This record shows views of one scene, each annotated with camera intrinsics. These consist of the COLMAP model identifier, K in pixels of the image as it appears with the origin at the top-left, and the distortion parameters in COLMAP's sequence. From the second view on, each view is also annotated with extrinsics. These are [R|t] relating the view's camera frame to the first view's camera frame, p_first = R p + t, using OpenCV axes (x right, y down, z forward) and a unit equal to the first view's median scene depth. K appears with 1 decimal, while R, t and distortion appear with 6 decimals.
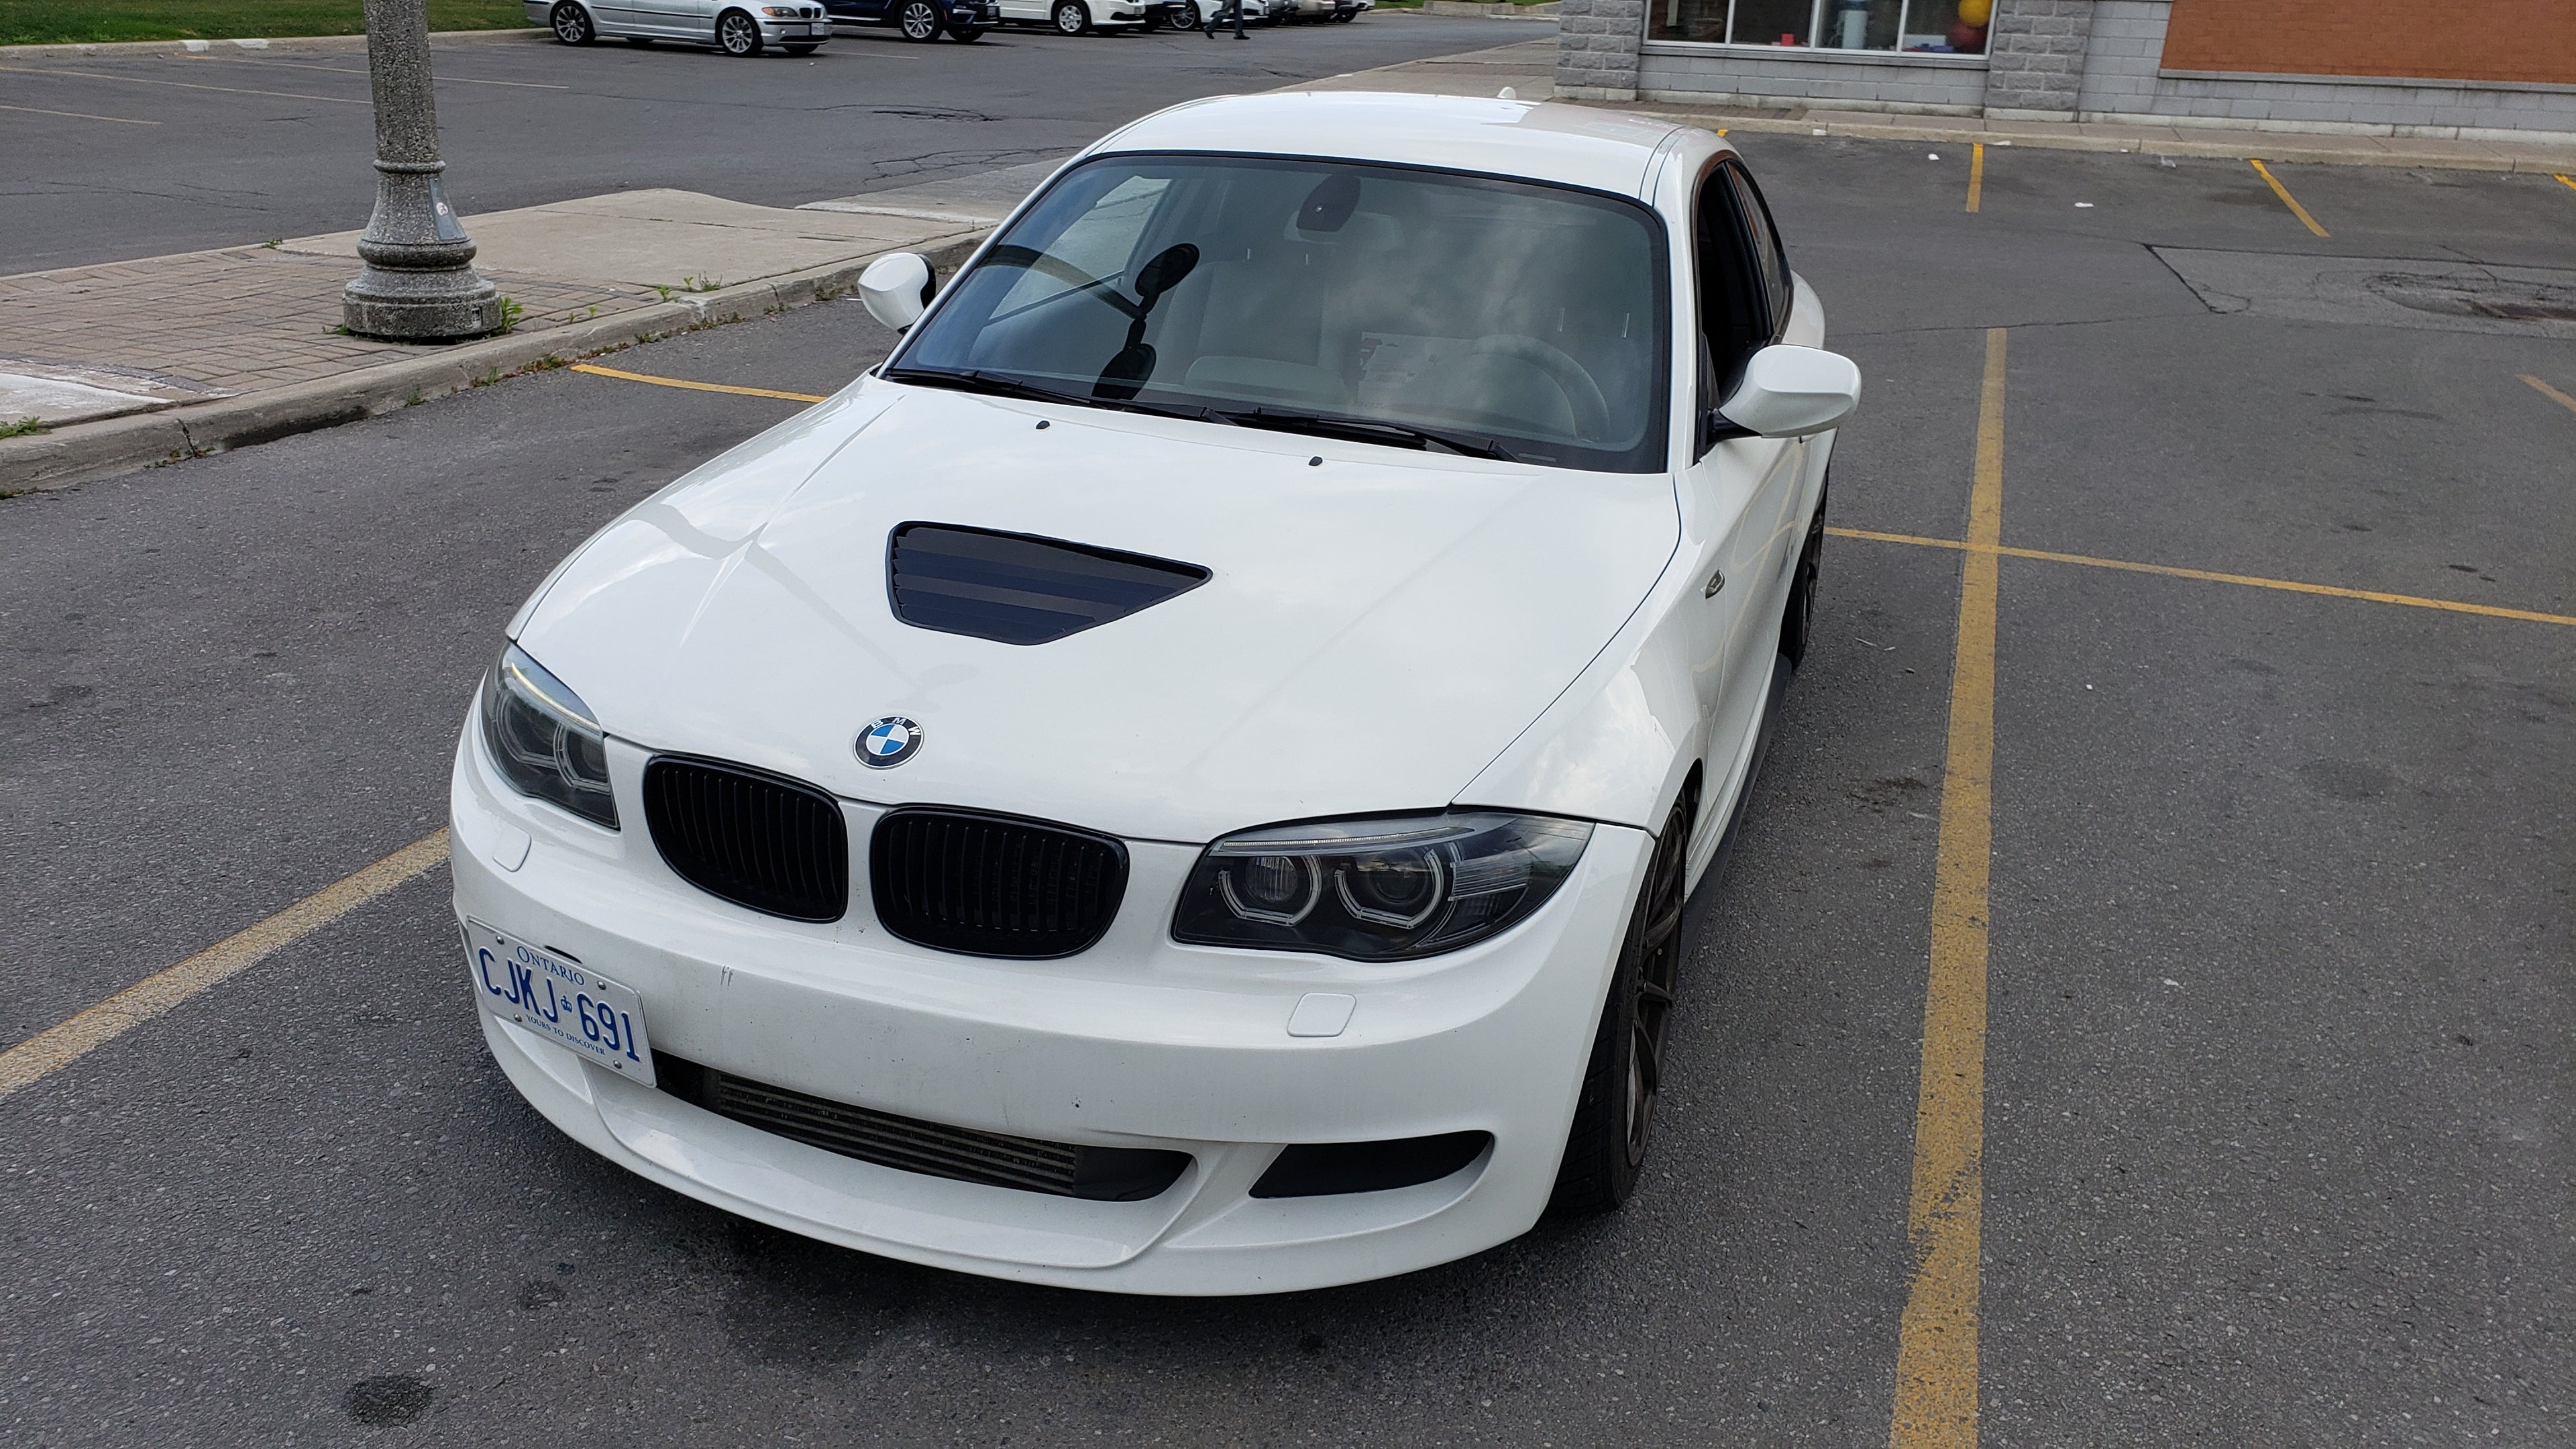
lens RADIAL K [[2063.4, 0, 1271.5], [0, 2063.4, 732.9], [0, 0, 1]] dist [0.004865, 0.013960]
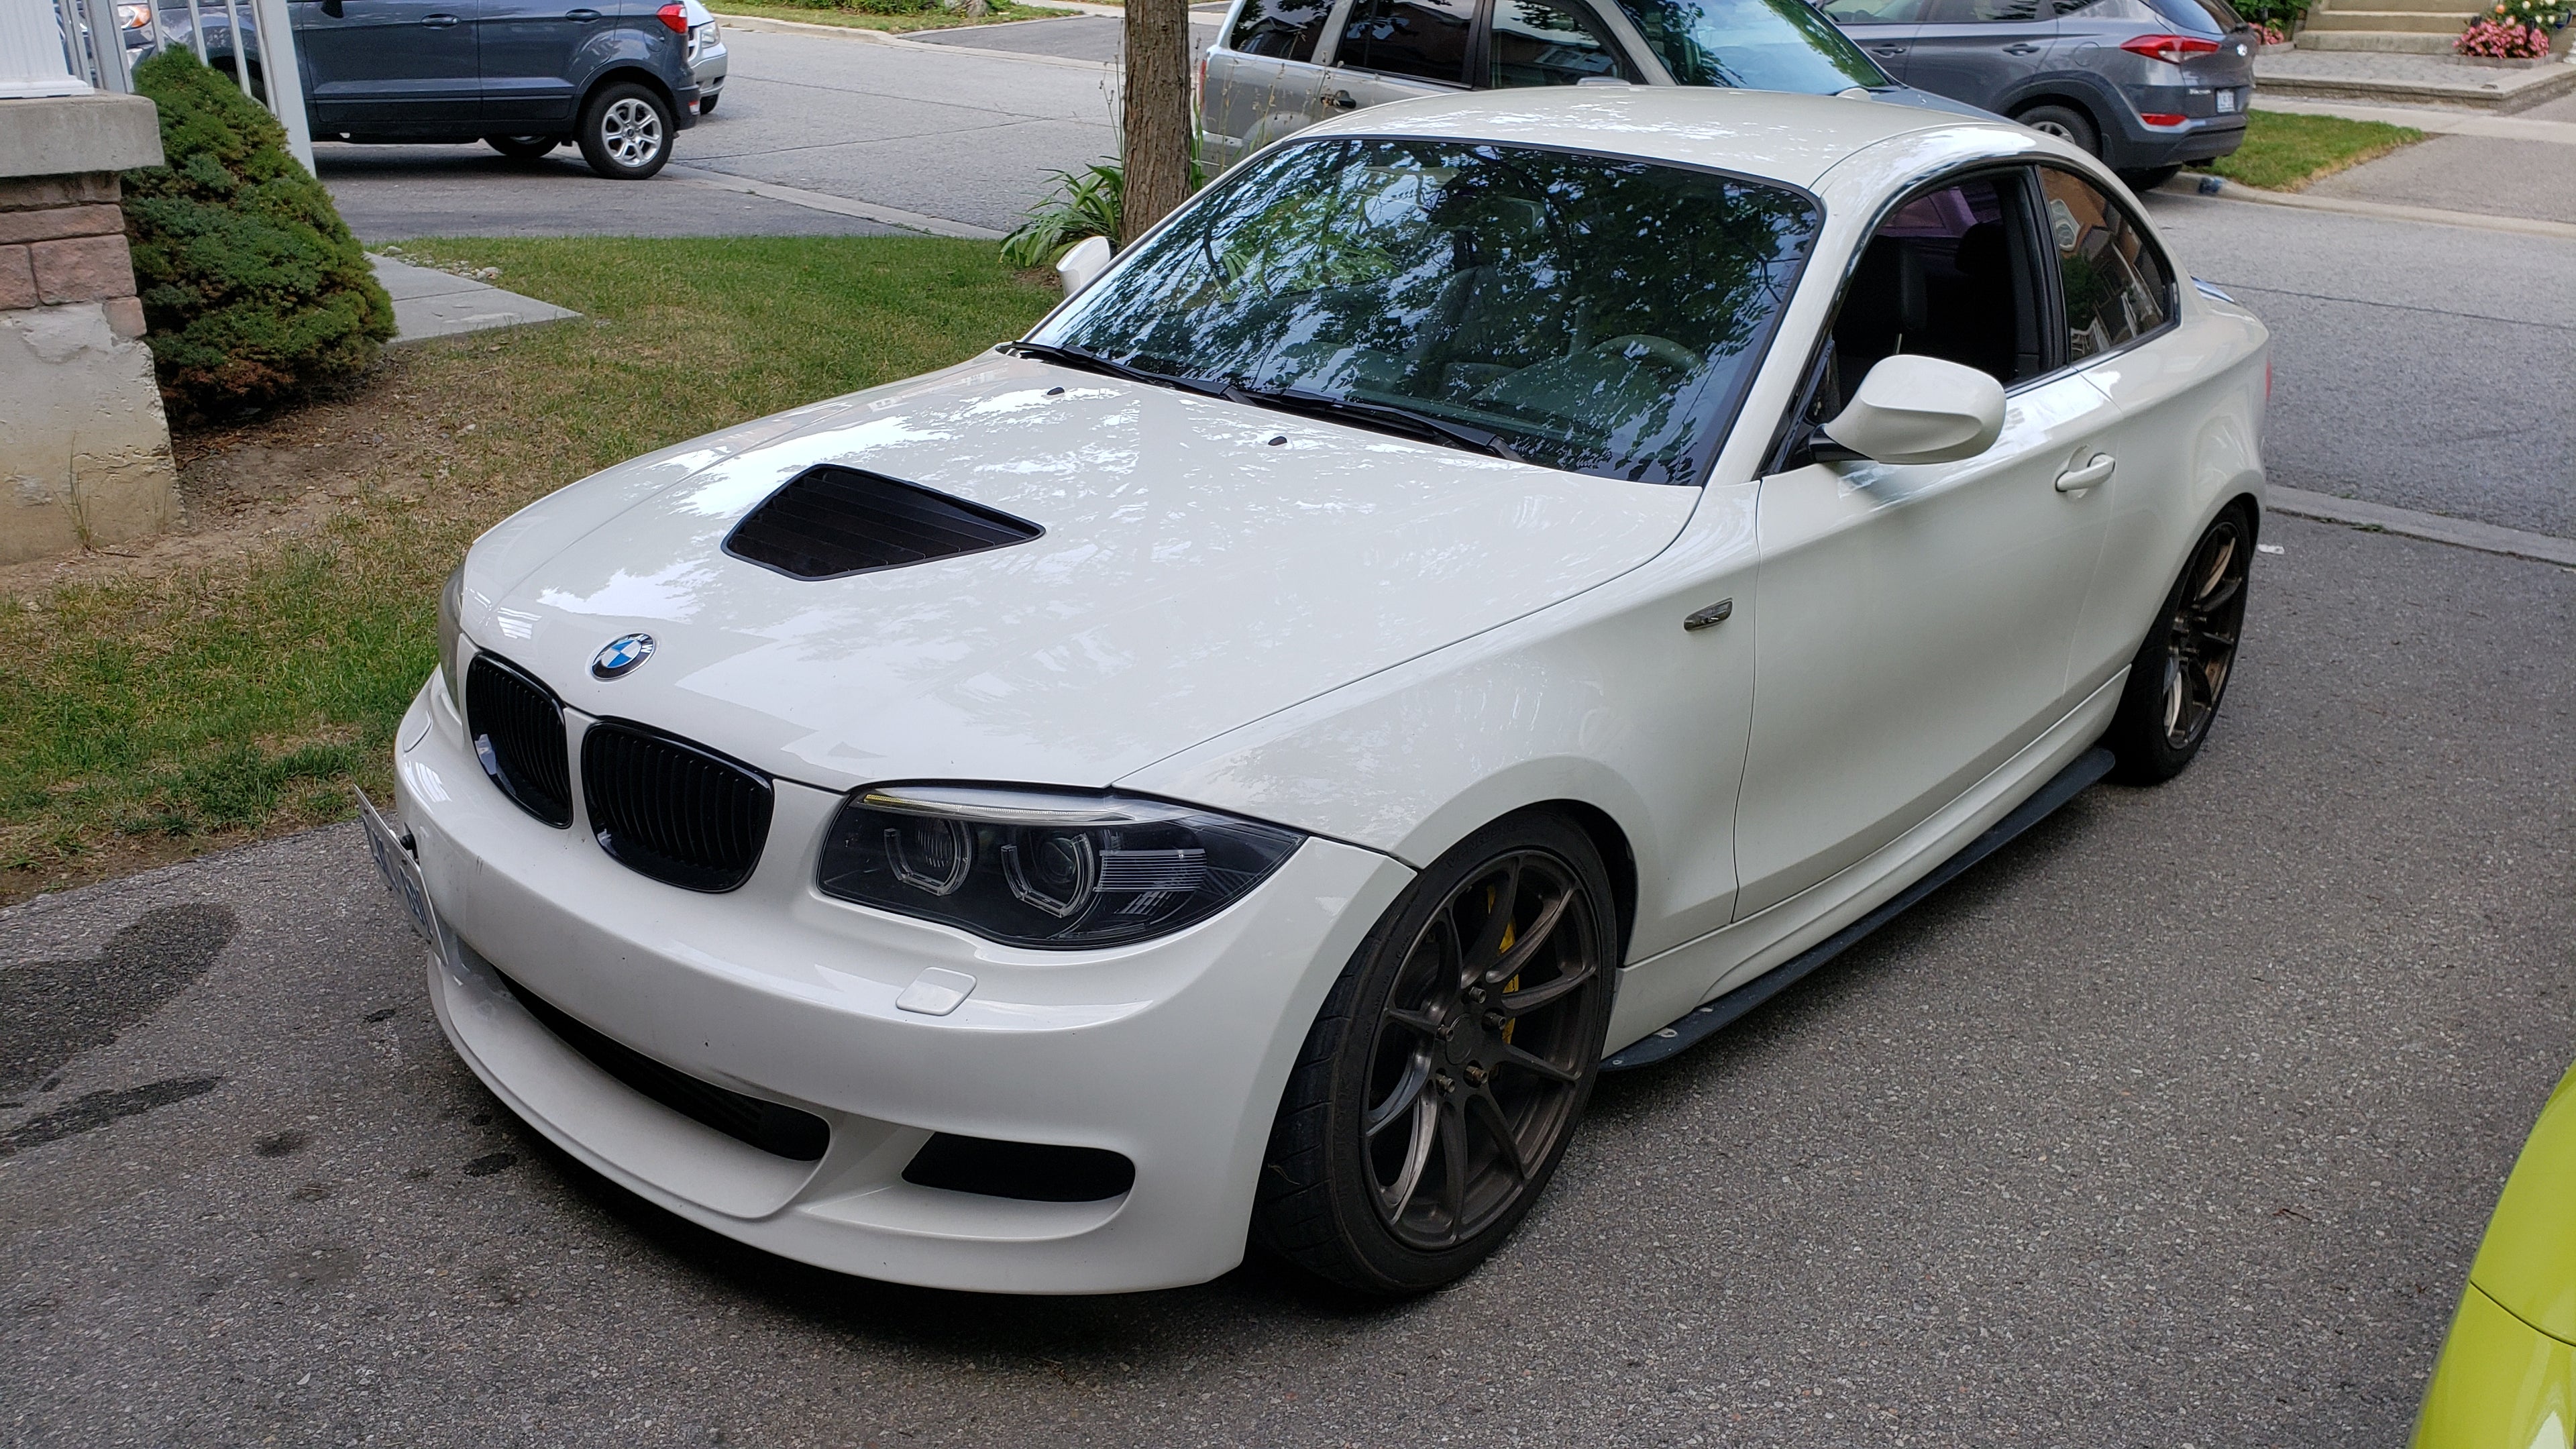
lens RADIAL K [[2045.1, 0, 1267.7], [0, 2045.1, 723.3], [0, 0, 1]] dist [0.008159, 0.019317]
pose [[0.924501, 0.115632, -0.363217, 0.270601], [-0.127633, 0.991780, -0.009126, 0.003452], [0.359176, 0.054795, 0.931660, 0.104167]]
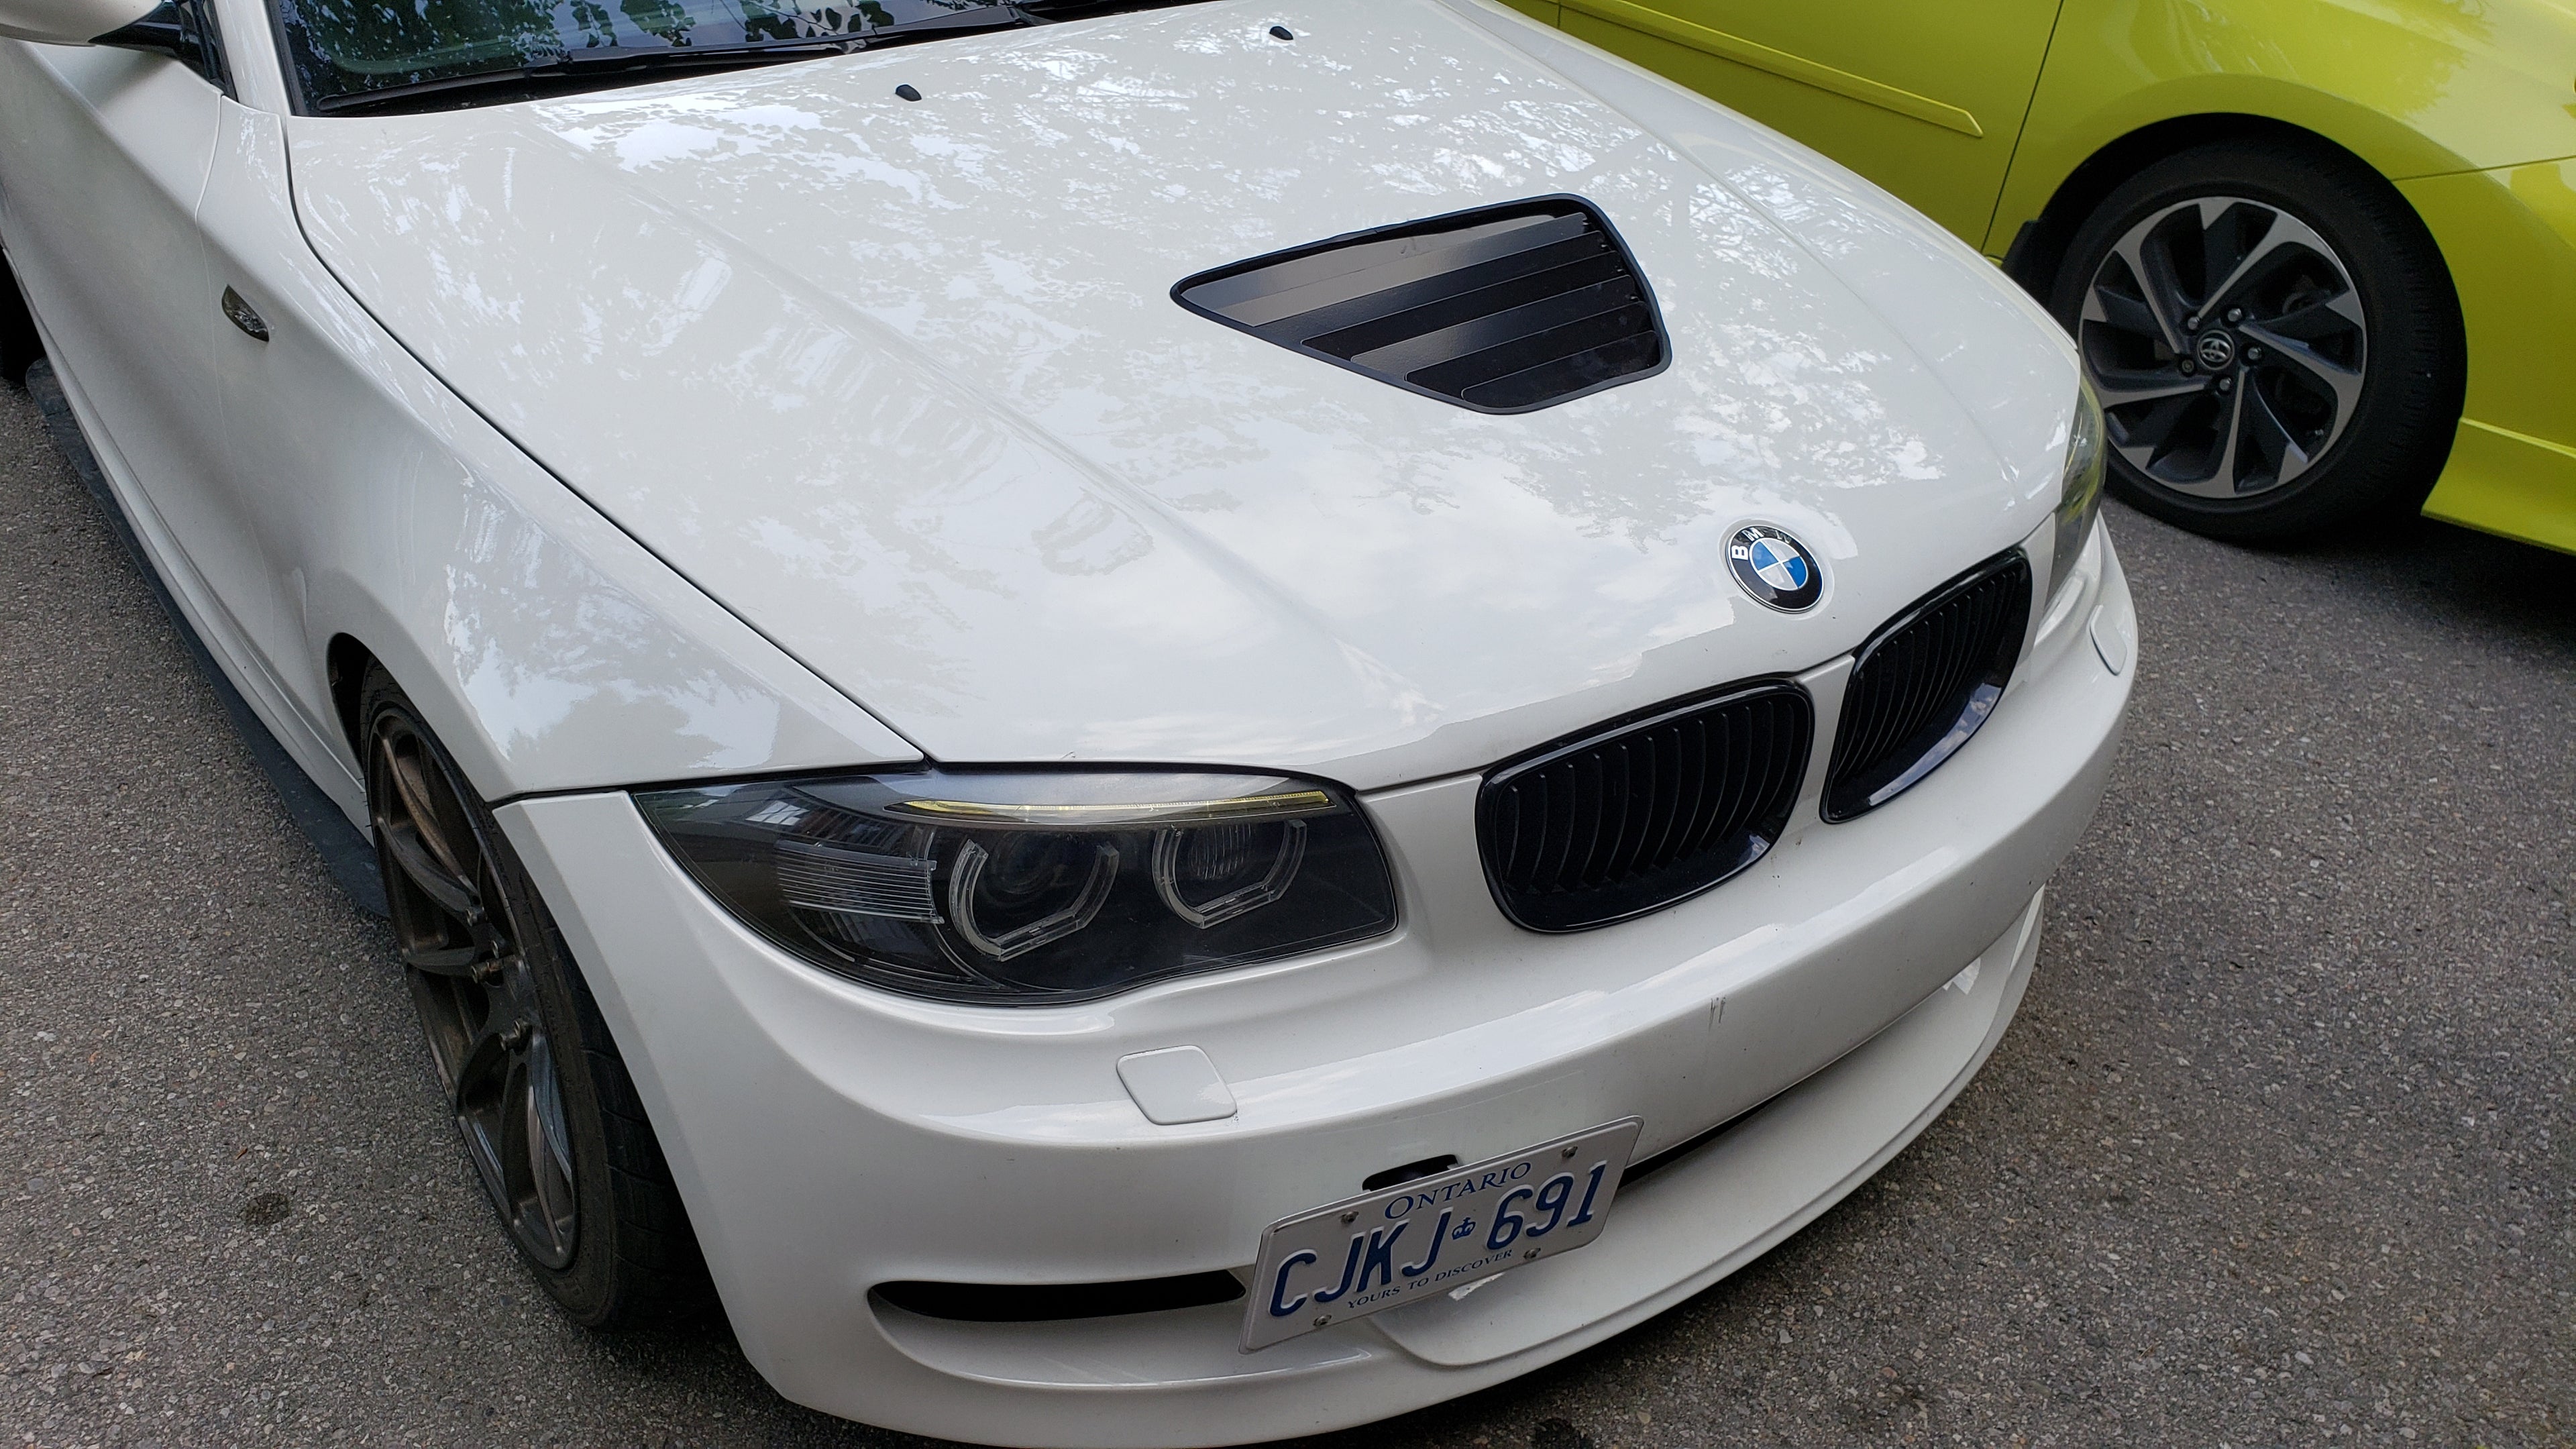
lens RADIAL K [[2006.8, 0, 1246.7], [0, 2006.8, 686.2], [0, 0, 1]] dist [0.000788, 0.002346]
pose [[0.568686, -0.459173, 0.682463, -0.418225], [0.289629, 0.888333, 0.356342, -0.134752], [-0.769877, -0.004986, 0.638172, 0.416711]]
